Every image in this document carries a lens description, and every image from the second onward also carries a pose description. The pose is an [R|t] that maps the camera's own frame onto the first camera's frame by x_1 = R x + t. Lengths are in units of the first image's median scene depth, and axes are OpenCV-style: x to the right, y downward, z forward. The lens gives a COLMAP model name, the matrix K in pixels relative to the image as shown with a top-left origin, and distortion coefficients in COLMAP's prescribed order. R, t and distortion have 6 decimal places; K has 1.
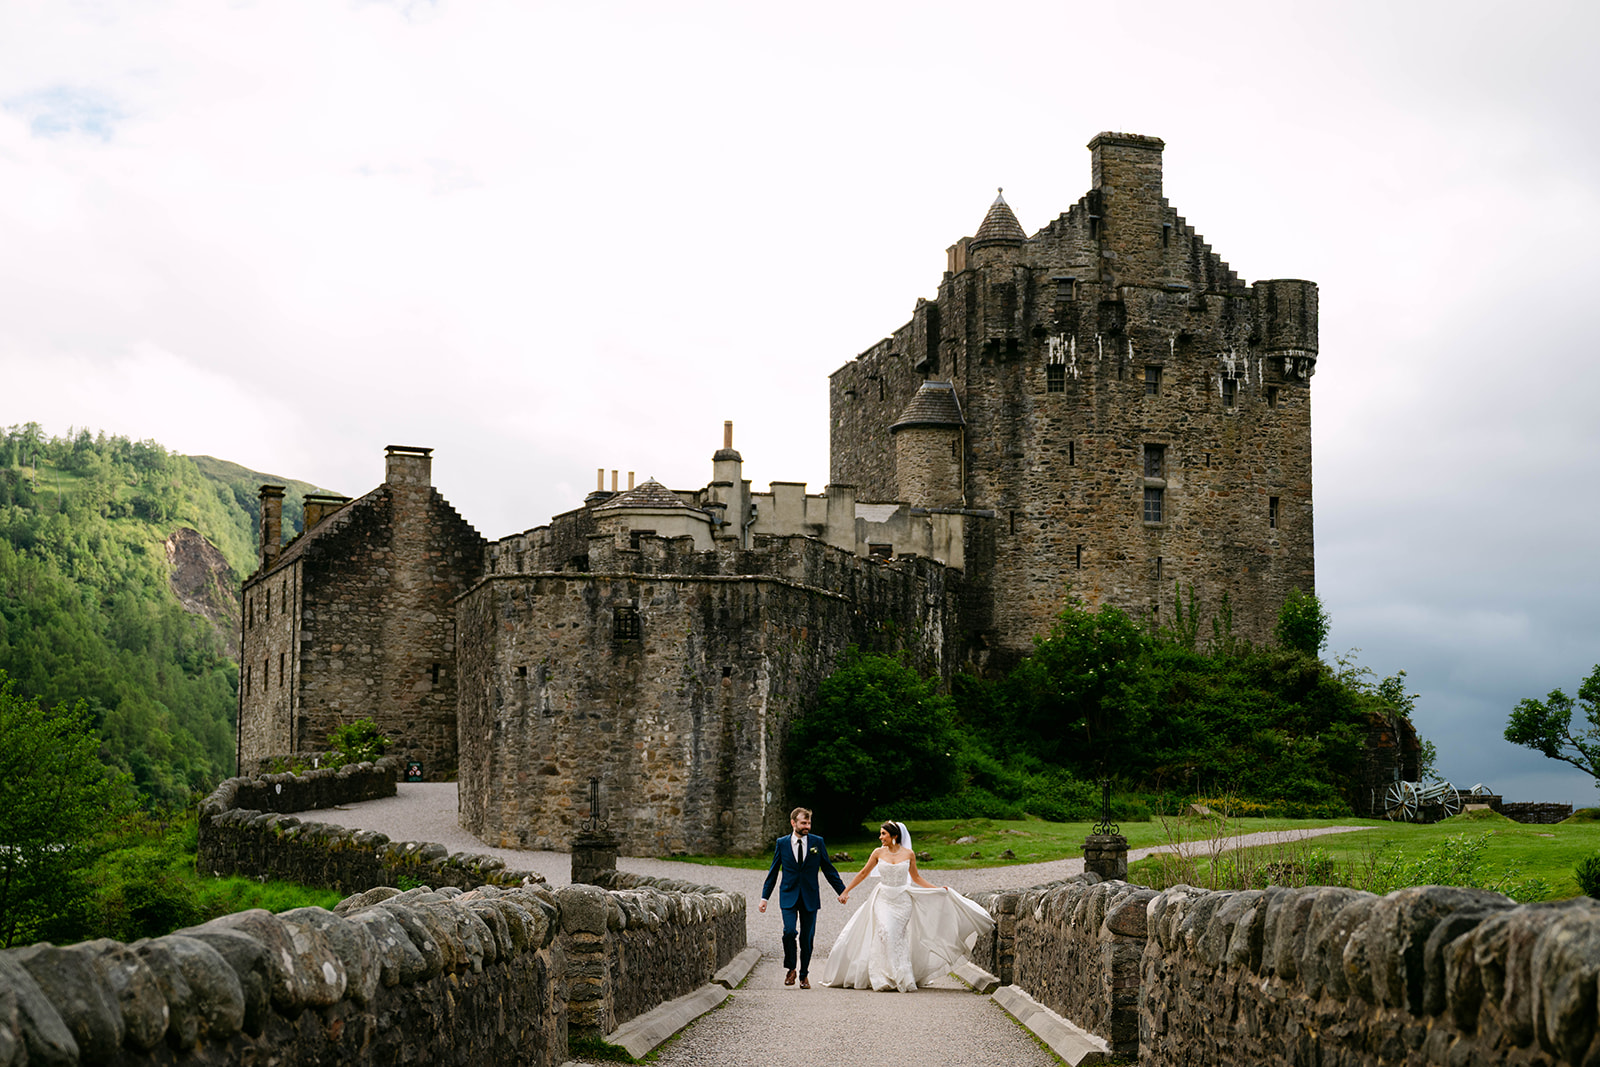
lens RADIAL K [[1994.0, 0, 812.6], [0, 1994.0, 617.8], [0, 0, 1]] dist [0.000511, 0.000000]
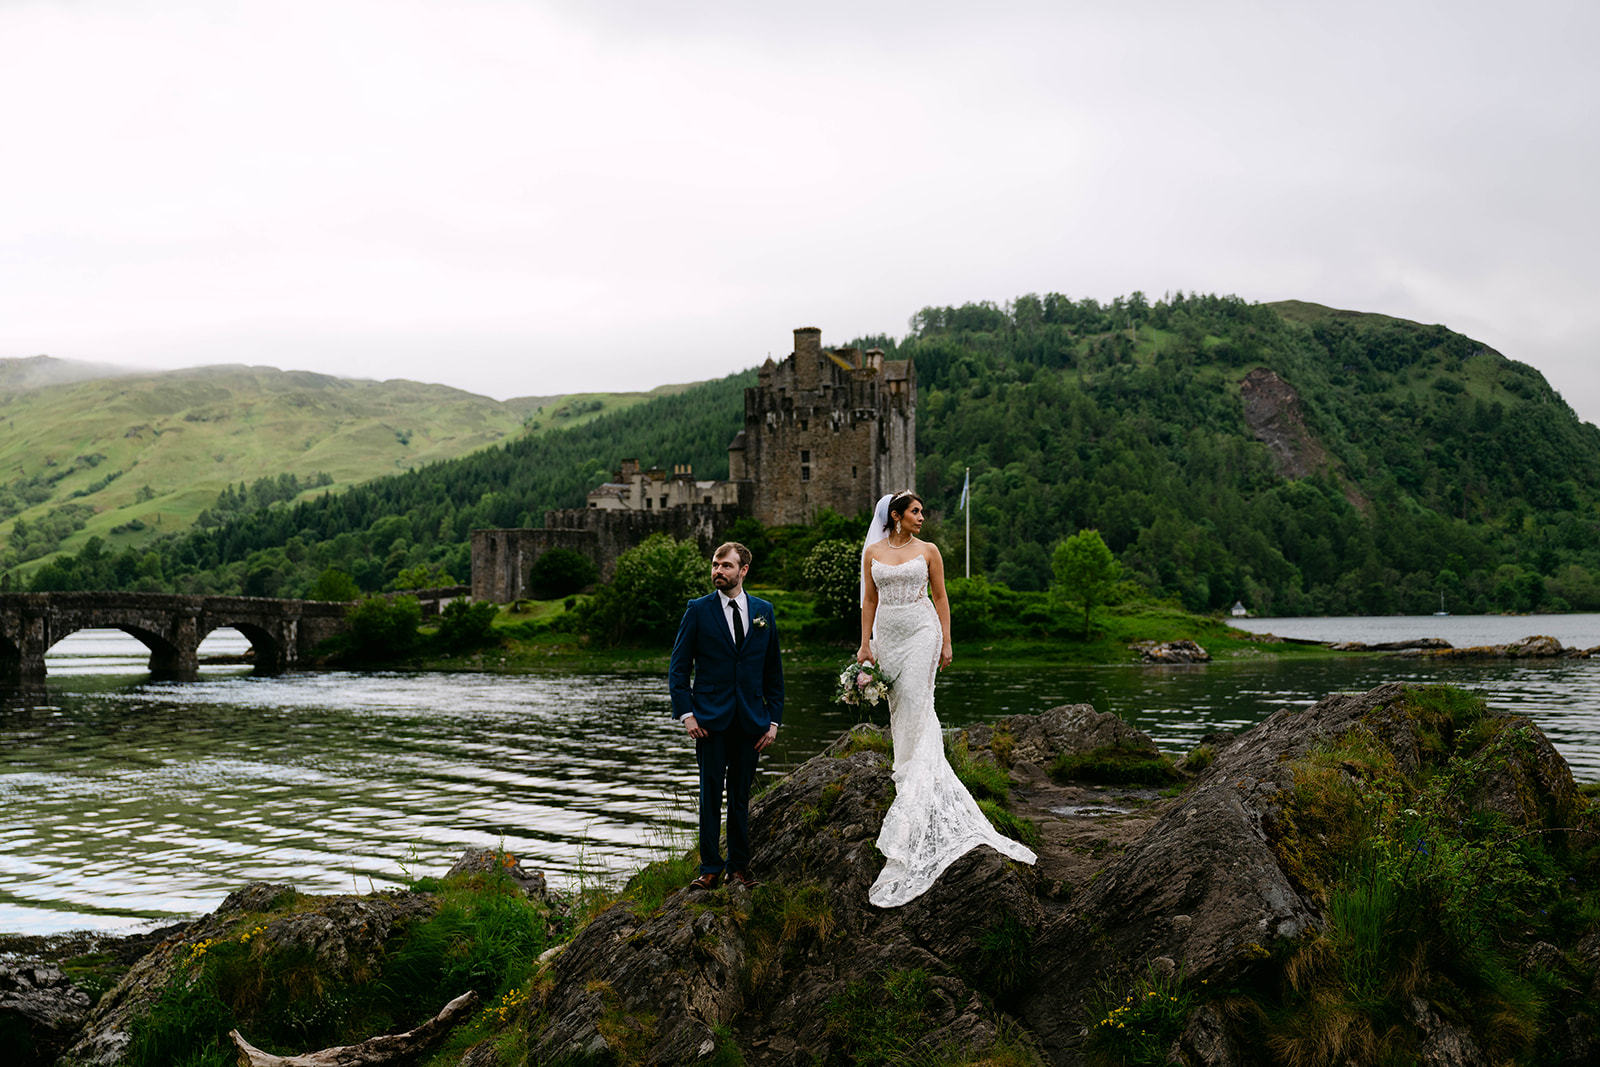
lens RADIAL K [[1899.8, 0, 867.5], [0, 1899.8, 568.0], [0, 0, 1]] dist [0.002891, 0.000000]
pose [[0.835114, -0.026146, -0.549455, 1.607638], [0.067344, 0.996215, 0.054952, -0.064879], [0.545939, -0.082894, 0.833714, -1.053038]]
